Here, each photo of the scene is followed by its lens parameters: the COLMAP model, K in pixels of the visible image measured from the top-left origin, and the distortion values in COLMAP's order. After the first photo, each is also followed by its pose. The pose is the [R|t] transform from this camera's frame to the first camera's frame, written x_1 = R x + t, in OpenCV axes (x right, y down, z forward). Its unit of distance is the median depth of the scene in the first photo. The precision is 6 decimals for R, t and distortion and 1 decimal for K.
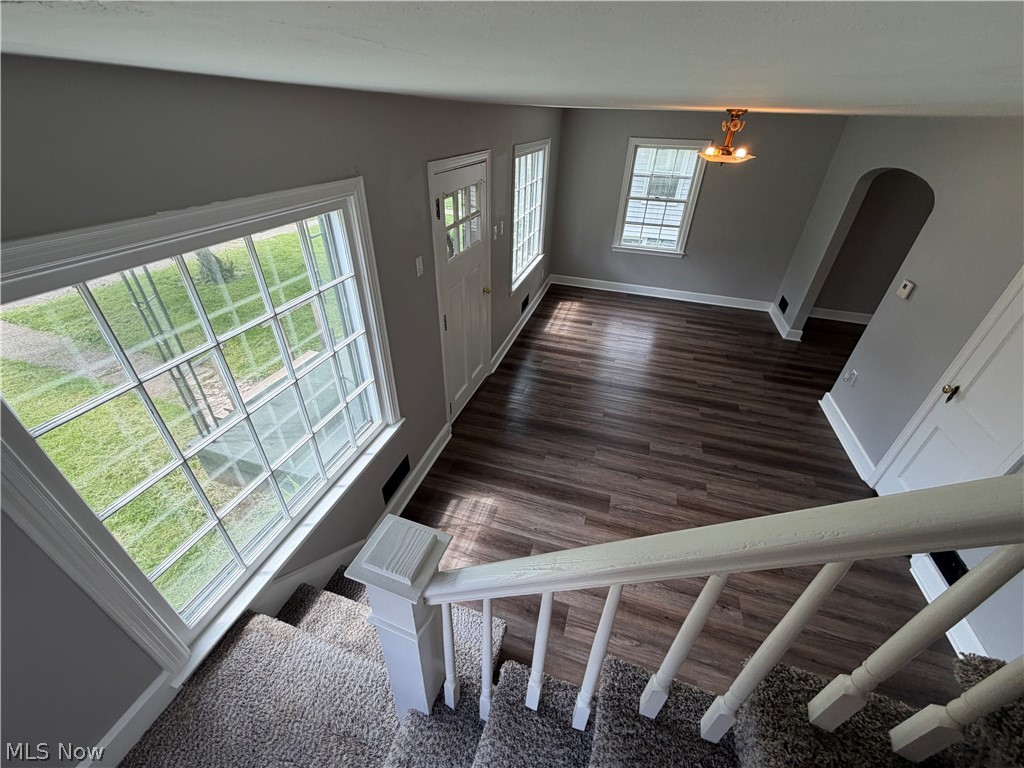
lens RADIAL K [[409.9, 0, 512.4], [0, 409.9, 385.8], [0, 0, 1]] dist [-0.001462, 0.000037]
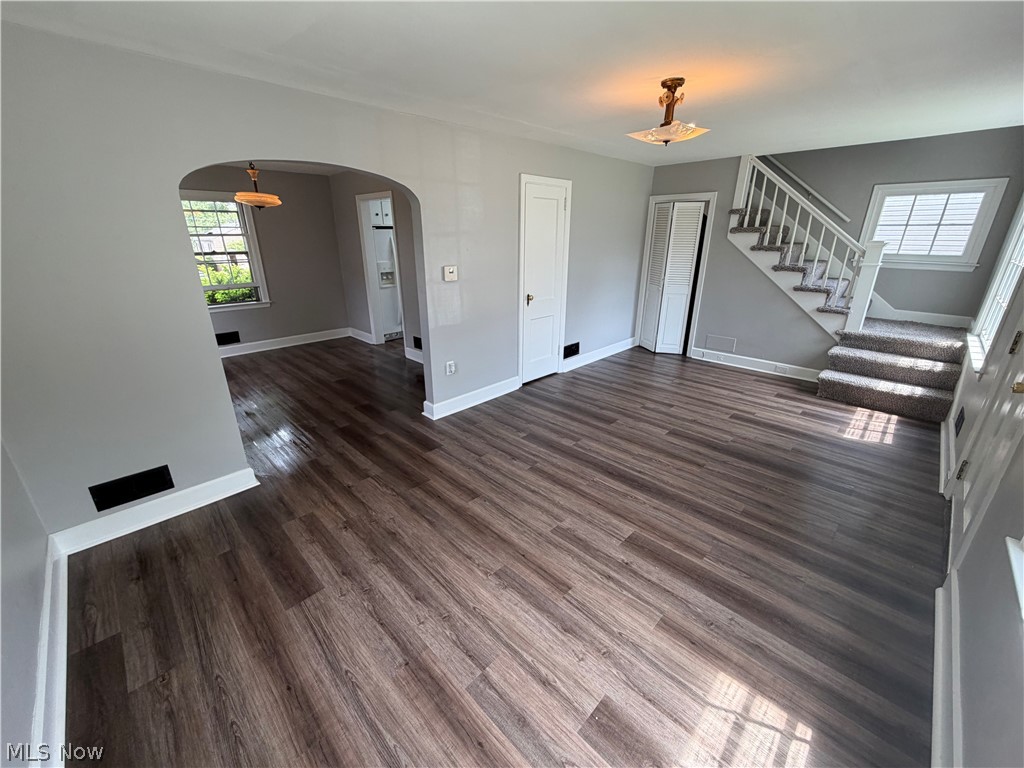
lens RADIAL K [[409.9, 0, 506.1], [0, 409.9, 383.8], [0, 0, 1]] dist [-0.001462, 0.000037]
pose [[-0.878792, -0.184026, 0.440295, 0.218362], [0.250753, 0.606936, 0.754156, -0.644410], [-0.406015, 0.773152, -0.487225, 1.291353]]
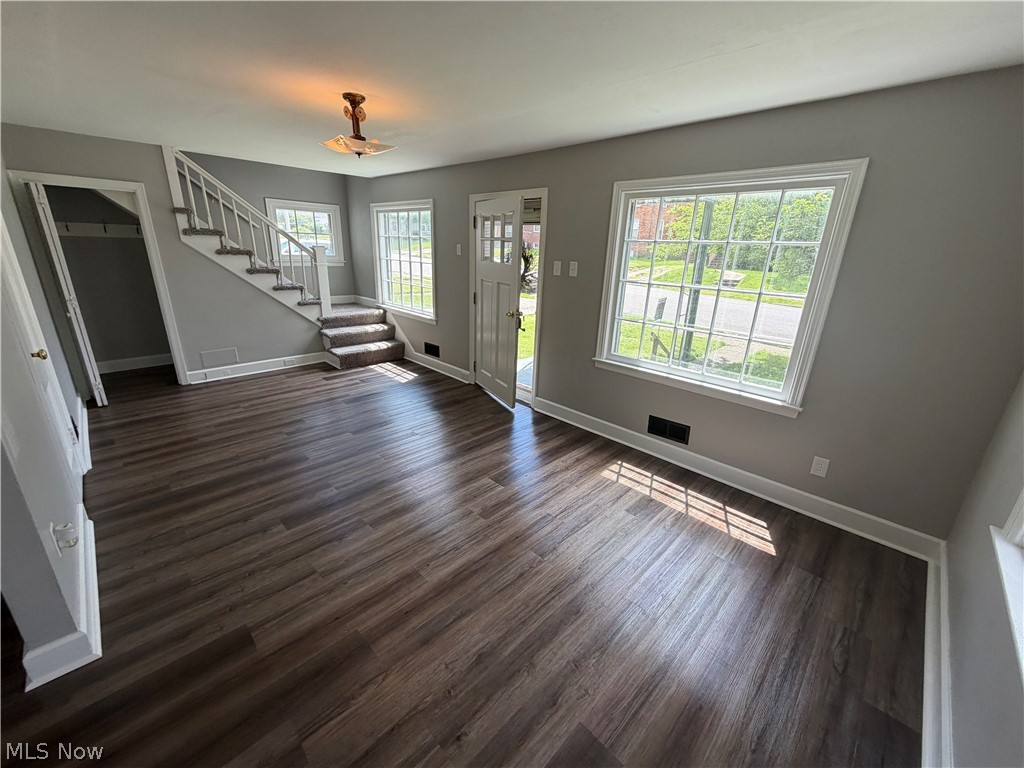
lens RADIAL K [[409.9, 0, 510.8], [0, 409.9, 383.8], [0, 0, 1]] dist [-0.001462, 0.000037]
pose [[-0.467934, 0.245810, -0.848890, 0.819563], [-0.528513, 0.692017, 0.491717, -0.540470], [0.708316, 0.678741, -0.193905, 1.157590]]
